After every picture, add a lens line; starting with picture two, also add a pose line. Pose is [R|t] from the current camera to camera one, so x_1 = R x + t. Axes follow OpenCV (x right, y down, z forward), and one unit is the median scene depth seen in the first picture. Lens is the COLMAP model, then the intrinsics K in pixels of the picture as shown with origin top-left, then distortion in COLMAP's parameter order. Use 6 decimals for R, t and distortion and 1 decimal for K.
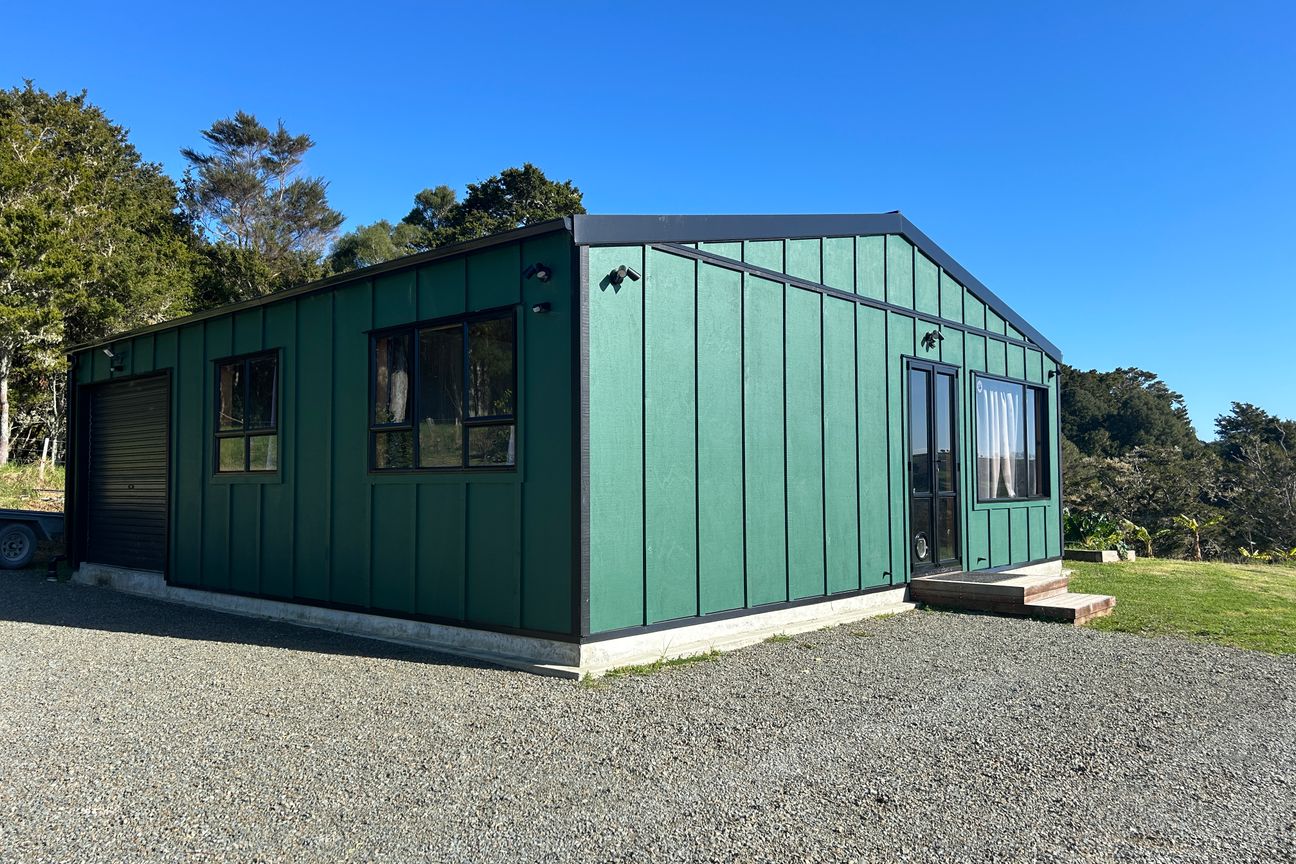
lens RADIAL K [[937.7, 0, 643.3], [0, 937.7, 438.6], [0, 0, 1]] dist [0.039746, -0.047140]
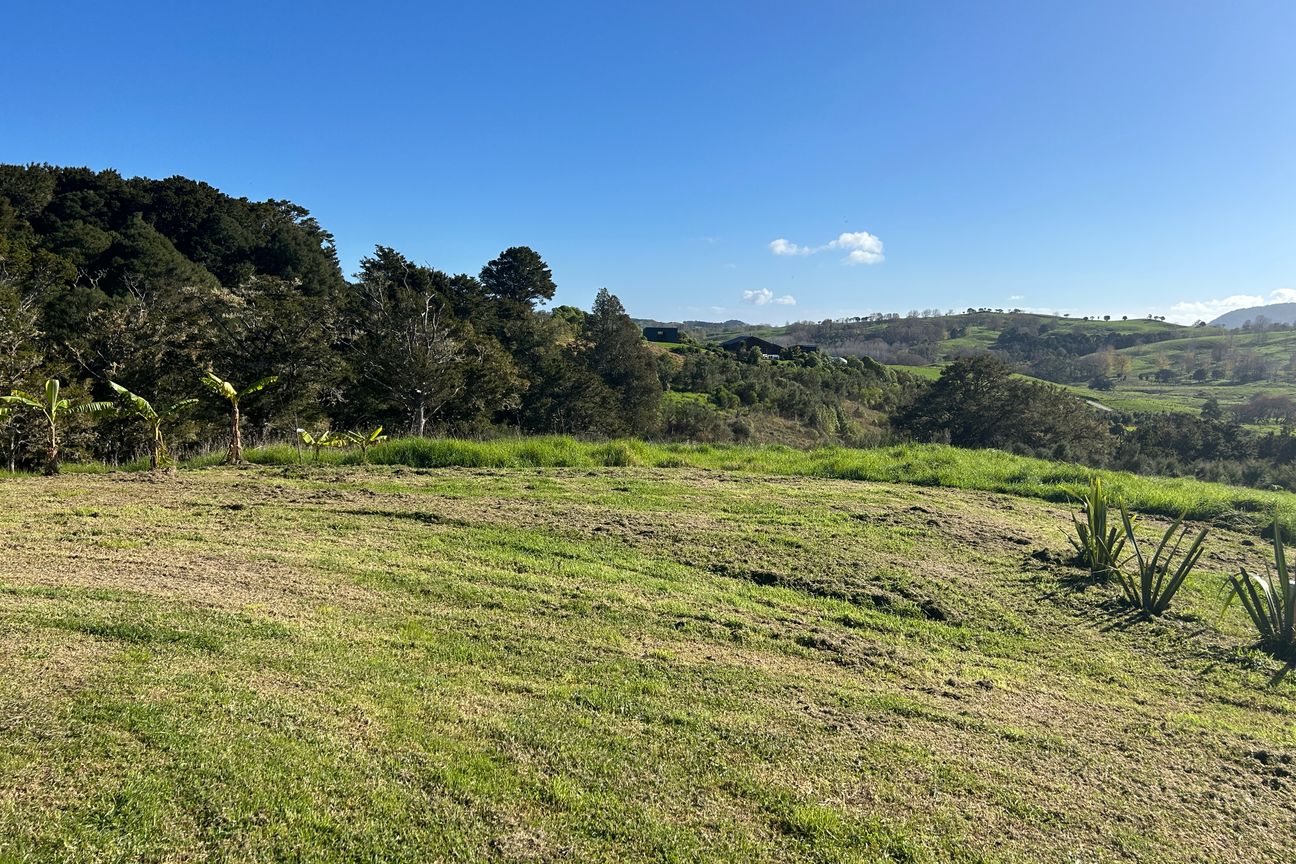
lens RADIAL K [[974.3, 0, 651.9], [0, 974.3, 430.0], [0, 0, 1]] dist [0.064173, -0.073719]
pose [[0.678538, -0.052436, 0.732692, 1.041177], [-0.063019, 0.989616, 0.129185, 0.069131], [-0.731857, -0.133831, 0.668187, 1.338277]]
